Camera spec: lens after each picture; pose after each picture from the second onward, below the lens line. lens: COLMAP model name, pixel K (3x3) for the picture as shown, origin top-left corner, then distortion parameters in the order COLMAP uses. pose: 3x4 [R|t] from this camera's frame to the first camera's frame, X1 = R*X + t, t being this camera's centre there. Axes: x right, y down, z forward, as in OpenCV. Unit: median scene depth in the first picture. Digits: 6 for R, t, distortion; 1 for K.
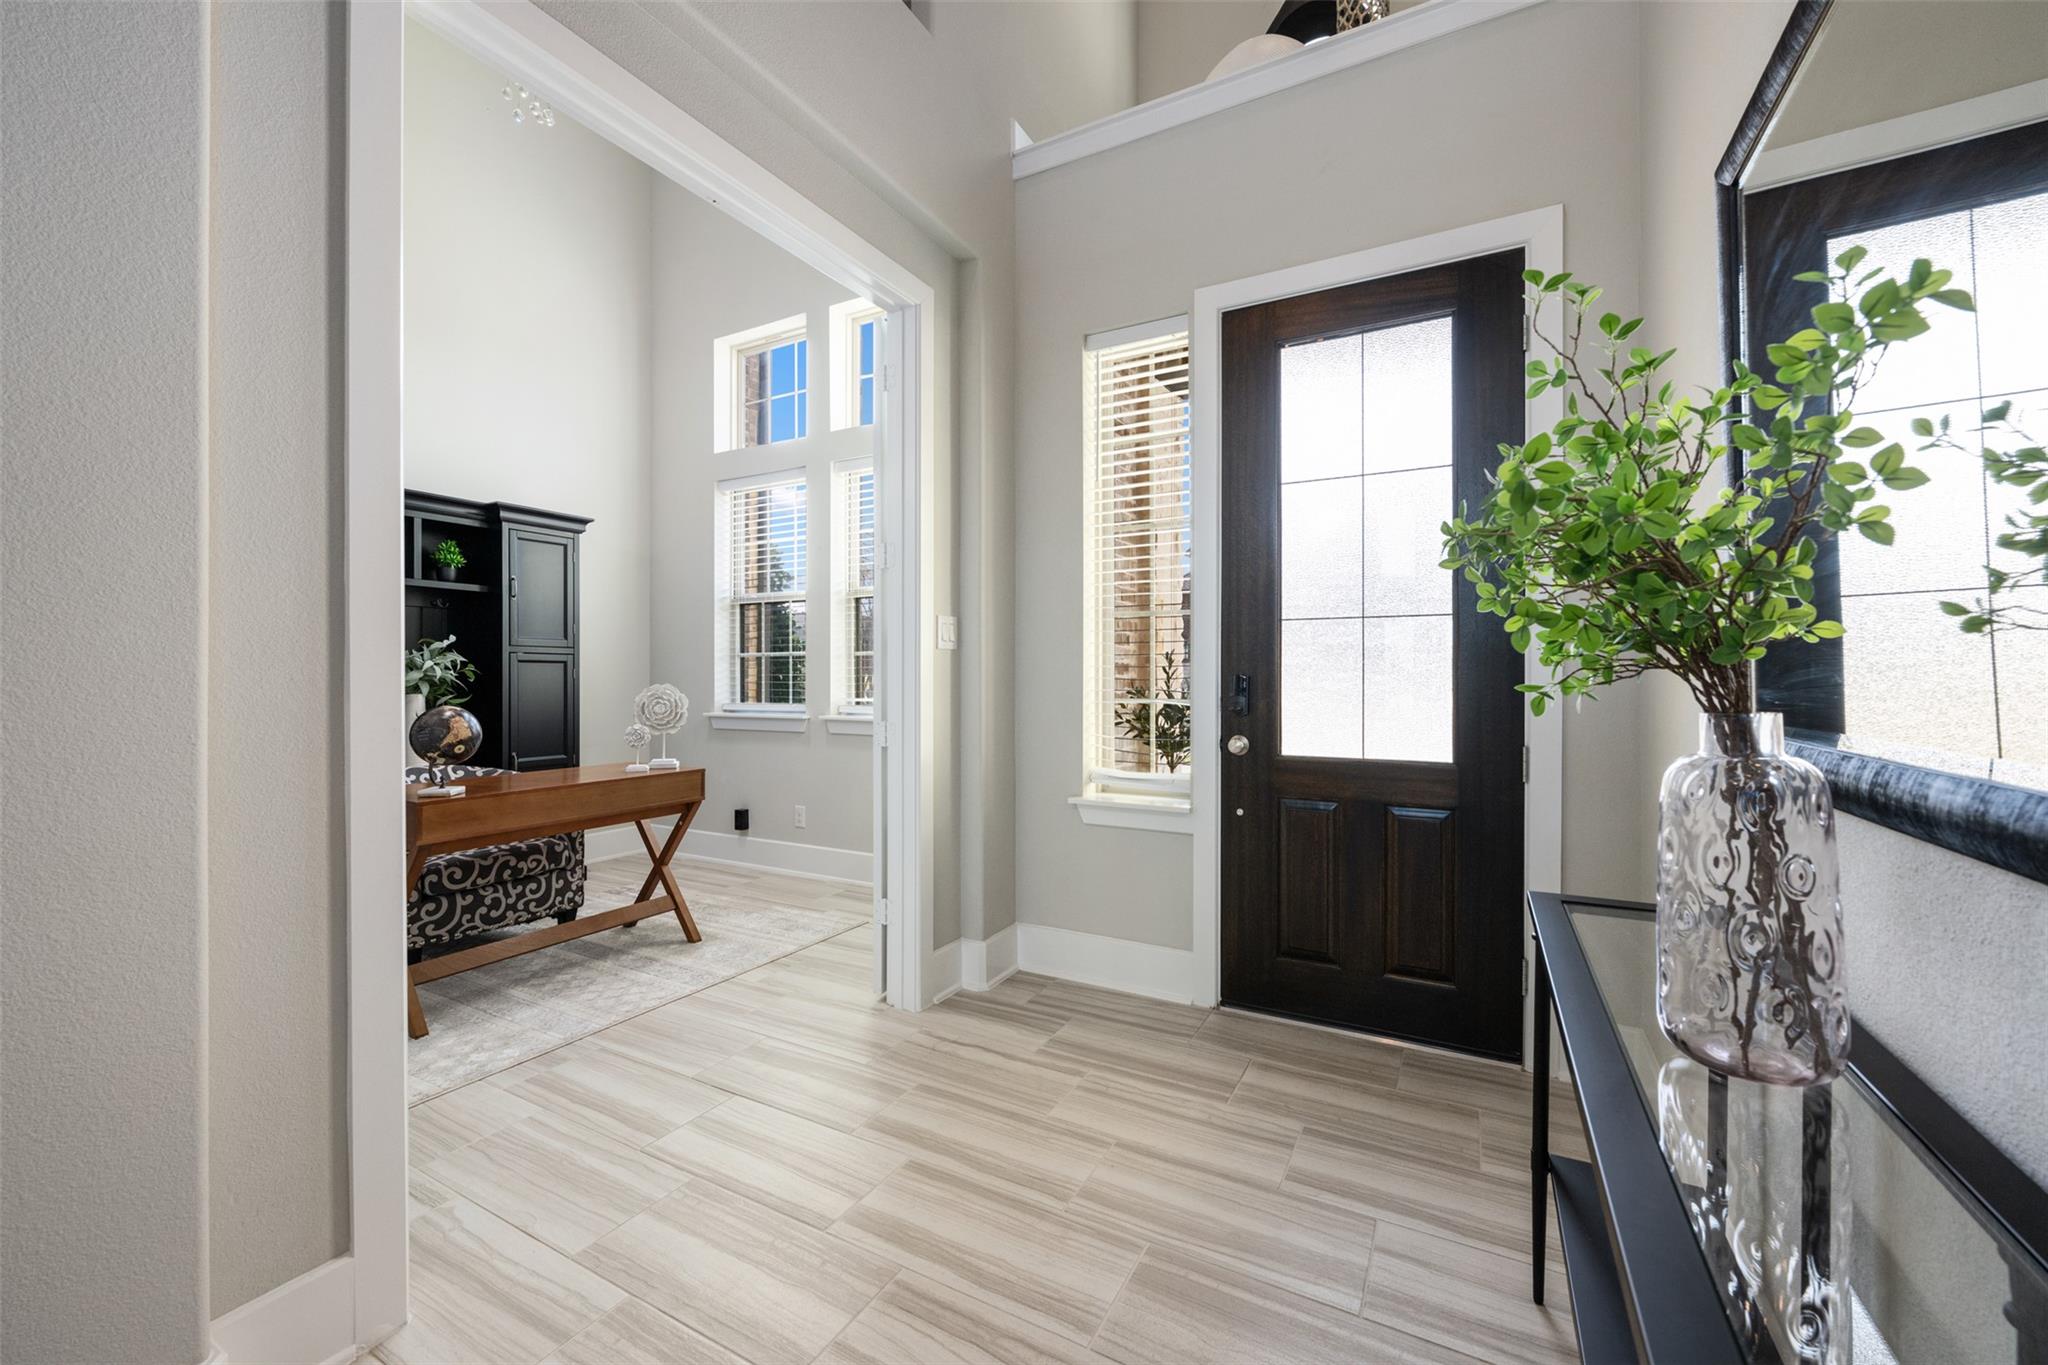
lens RADIAL K [[812.6, 0, 1024.0], [0, 812.6, 682.5], [0, 0, 1]] dist [-0.001177, -0.000109]
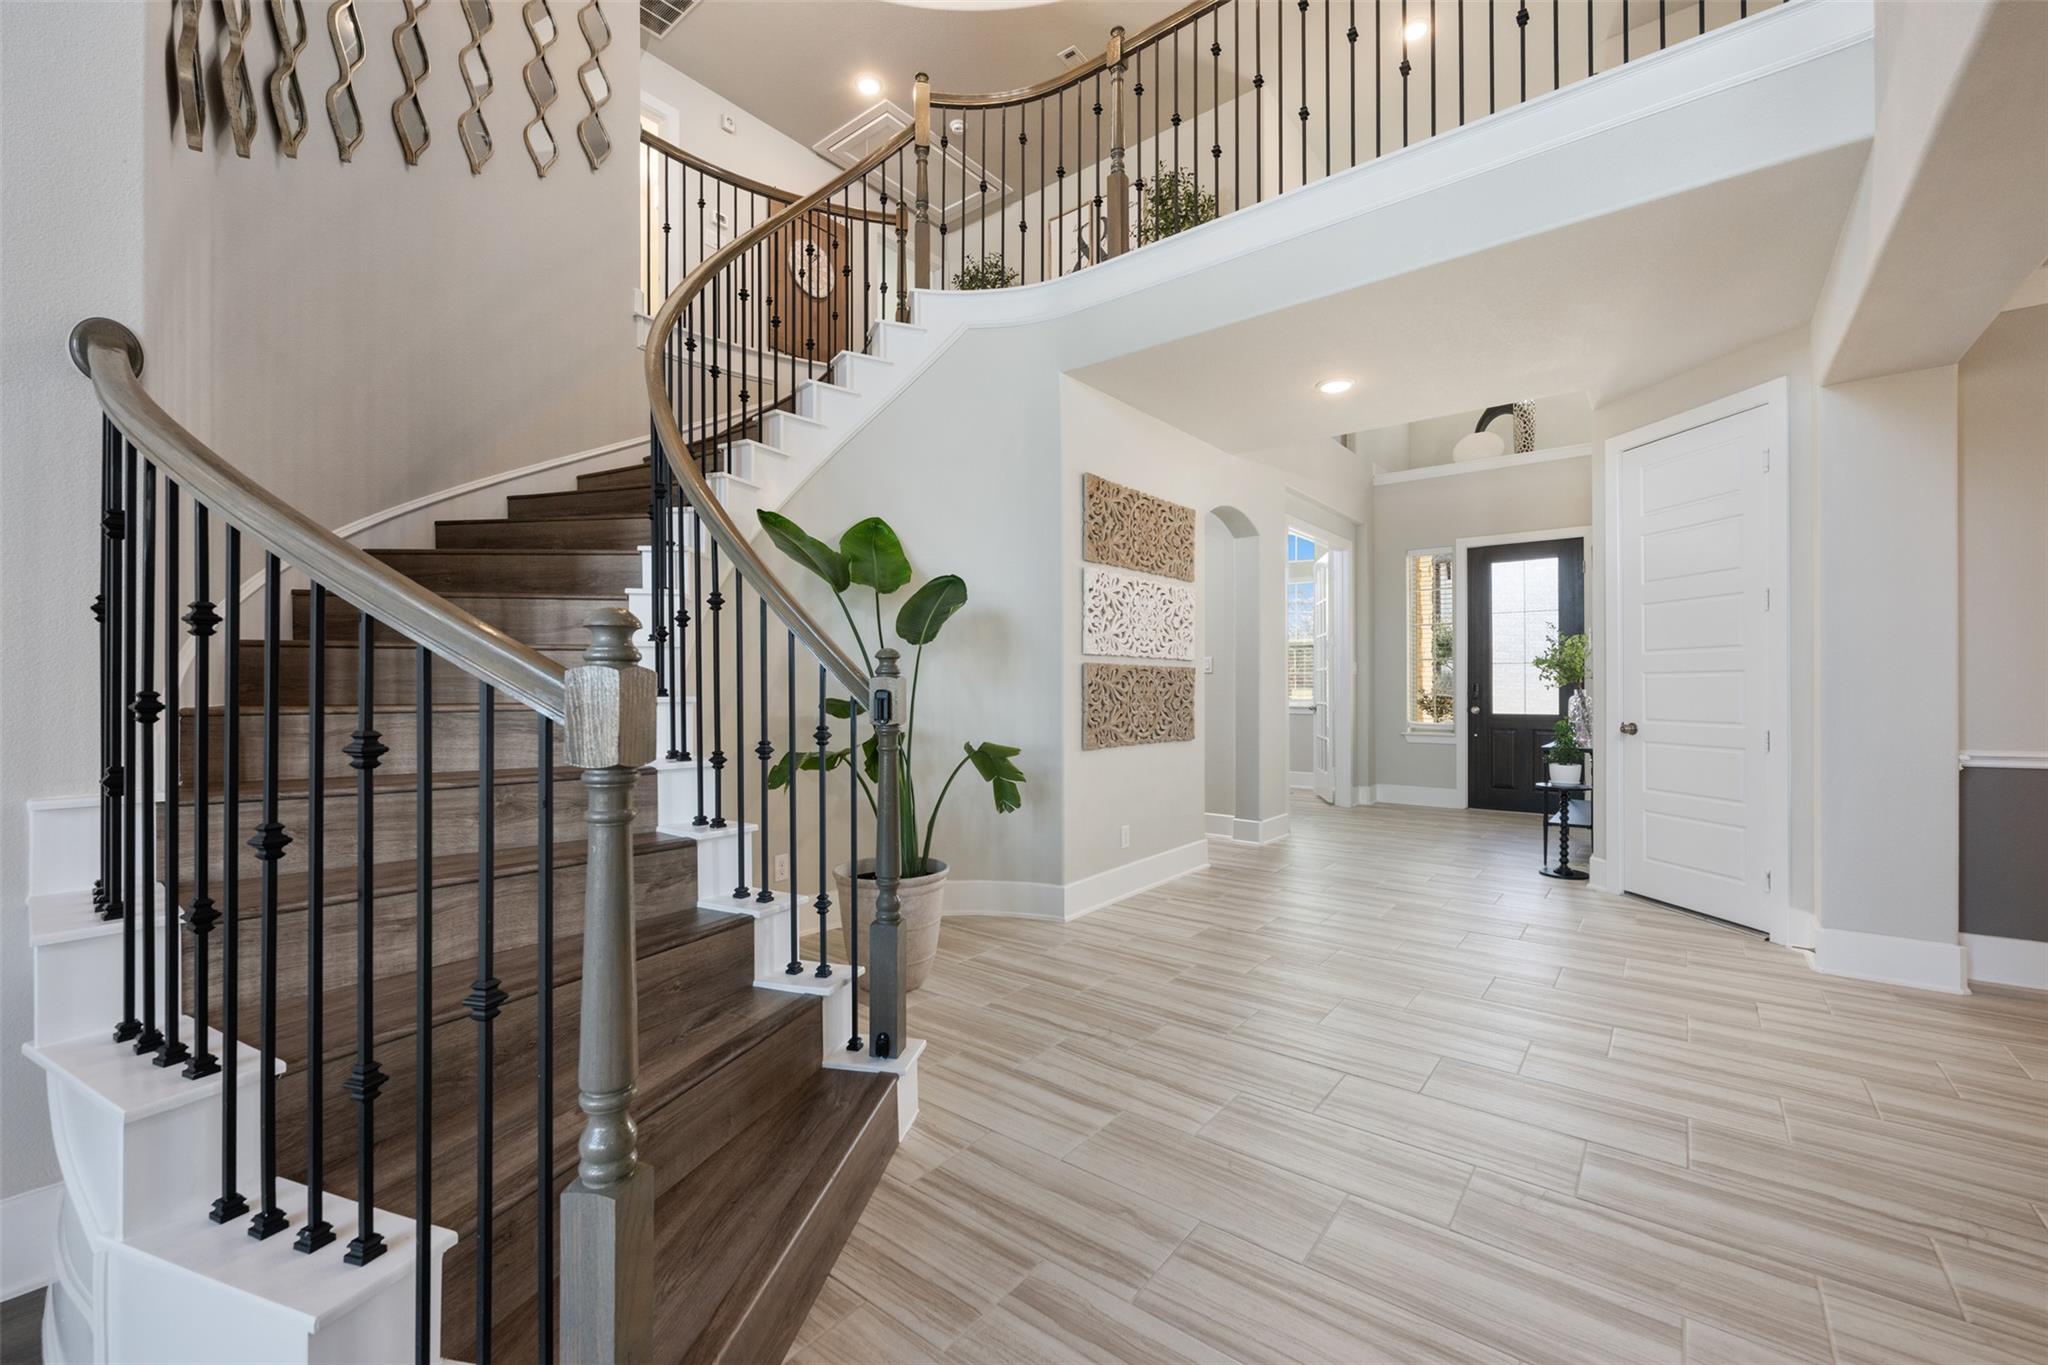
lens RADIAL K [[835.7, 0, 1024.0], [0, 835.7, 682.5], [0, 0, 1]] dist [0.000390, 0.000031]
pose [[0.986594, -0.001669, -0.163187, -0.748076], [0.000817, 0.999986, -0.005289, -0.000919], [0.163193, 0.005085, 0.986581, -1.950501]]
